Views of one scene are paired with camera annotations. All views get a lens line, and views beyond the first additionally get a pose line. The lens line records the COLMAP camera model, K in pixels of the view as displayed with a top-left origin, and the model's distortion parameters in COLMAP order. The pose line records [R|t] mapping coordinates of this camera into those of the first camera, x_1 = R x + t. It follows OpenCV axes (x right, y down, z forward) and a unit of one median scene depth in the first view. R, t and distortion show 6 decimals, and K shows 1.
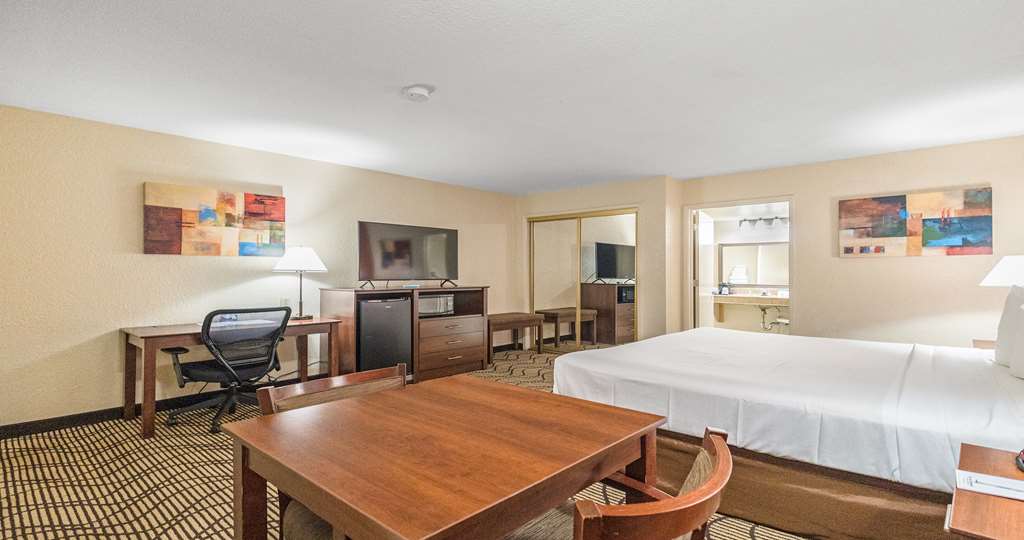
lens RADIAL K [[483.9, 0, 515.3], [0, 483.9, 273.1], [0, 0, 1]] dist [0.012752, -0.004284]
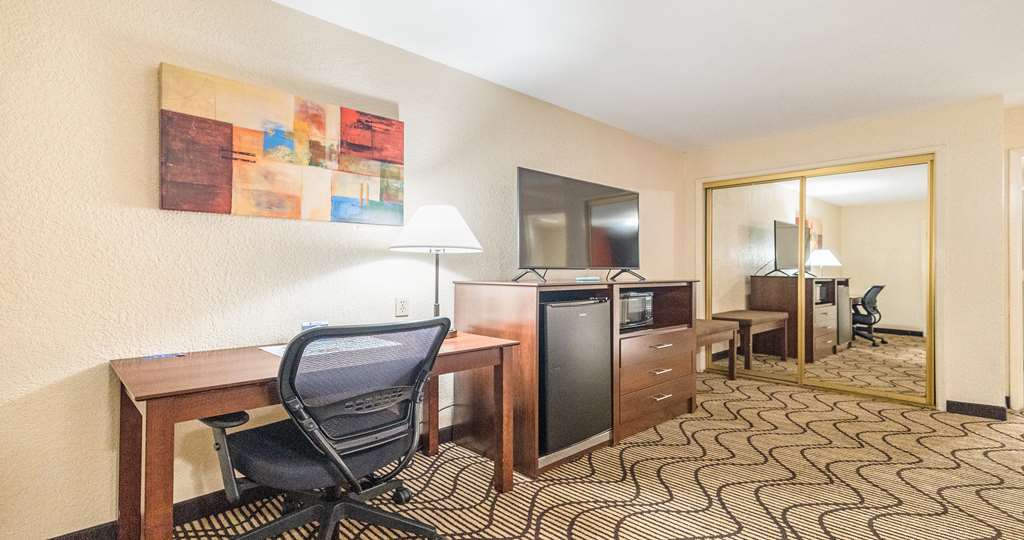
lens RADIAL K [[483.9, 0, 513.7], [0, 483.9, 268.6], [0, 0, 1]] dist [0.012752, -0.004284]
pose [[0.998380, 0.001048, -0.056880, -0.321806], [-0.001218, 0.999995, -0.002949, 0.018399], [0.056877, 0.003014, 0.998377, 0.451937]]
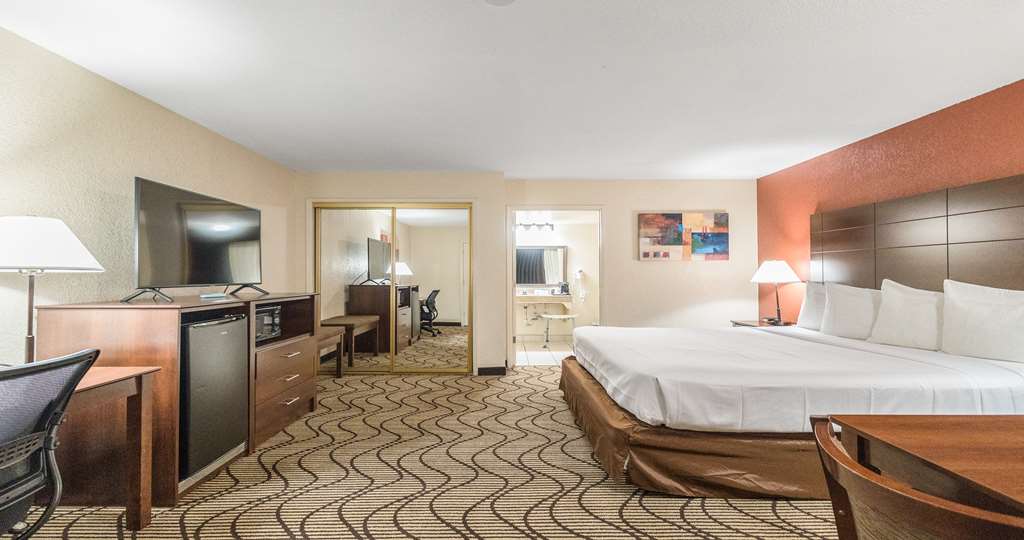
lens RADIAL K [[483.9, 0, 510.9], [0, 483.9, 271.9], [0, 0, 1]] dist [0.012752, -0.004284]
pose [[0.730479, 0.001790, 0.682933, -0.416214], [0.003119, 0.999977, -0.005958, 0.002407], [-0.682928, 0.006482, 0.730457, 0.361873]]
